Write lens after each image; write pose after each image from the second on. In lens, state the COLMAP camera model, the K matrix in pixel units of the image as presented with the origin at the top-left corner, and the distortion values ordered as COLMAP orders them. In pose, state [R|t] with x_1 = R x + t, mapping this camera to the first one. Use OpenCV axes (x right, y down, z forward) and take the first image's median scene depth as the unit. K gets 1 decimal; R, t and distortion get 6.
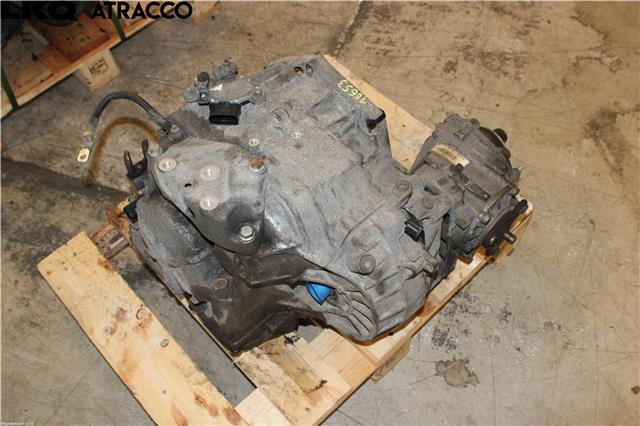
lens RADIAL K [[617.7, 0, 317.5], [0, 617.7, 216.9], [0, 0, 1]] dist [-0.068180, 0.000000]
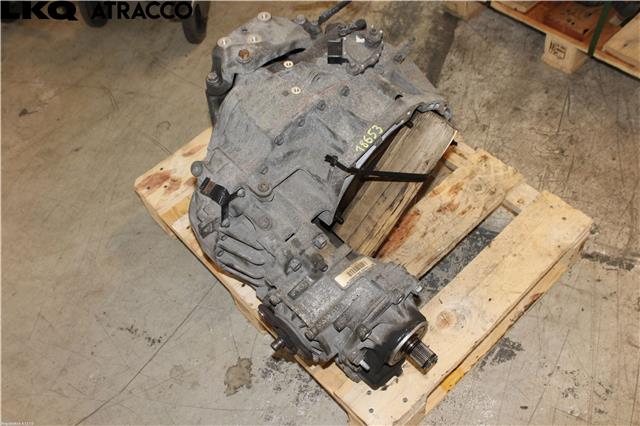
lens RADIAL K [[617.7, 0, 319.8], [0, 617.7, 215.4], [0, 0, 1]] dist [-0.068180, 0.000000]
pose [[-0.002331, 0.847066, -0.531483, 0.481005], [-0.790913, 0.323667, 0.519323, -0.428727], [0.611924, 0.421568, 0.669200, 0.228236]]
